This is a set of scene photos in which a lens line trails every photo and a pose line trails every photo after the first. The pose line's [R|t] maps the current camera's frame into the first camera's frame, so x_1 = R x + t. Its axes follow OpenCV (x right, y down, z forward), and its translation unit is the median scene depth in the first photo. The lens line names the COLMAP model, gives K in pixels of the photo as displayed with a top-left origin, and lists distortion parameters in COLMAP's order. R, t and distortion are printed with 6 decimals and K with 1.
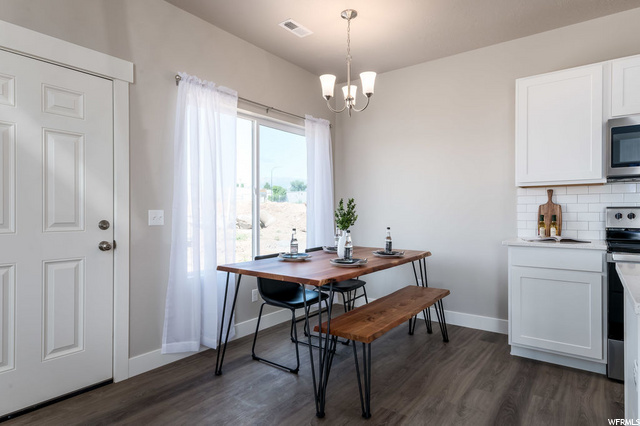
lens RADIAL K [[366.9, 0, 319.6], [0, 366.9, 213.7], [0, 0, 1]] dist [0.006913, -0.000032]
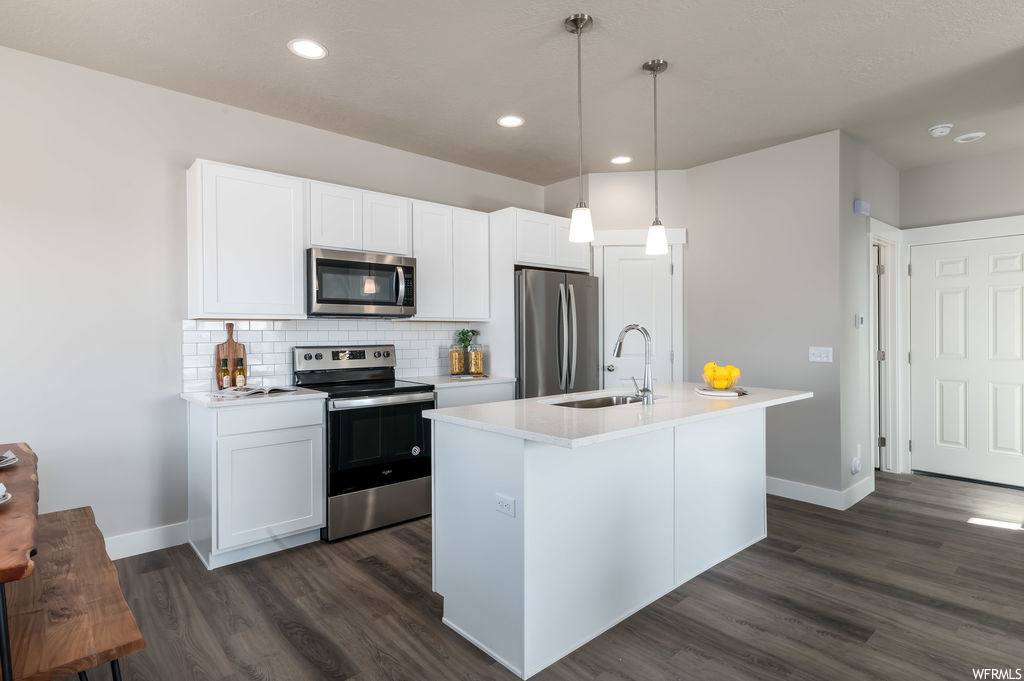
lens RADIAL K [[526.2, 0, 512.4], [0, 526.2, 334.6], [0, 0, 1]] dist [0.006631, 0.000779]
pose [[0.192996, 0.000981, 0.981199, -0.355829], [0.012825, 0.999912, -0.003522, -0.039146], [-0.981116, 0.013264, 0.192966, 0.302238]]
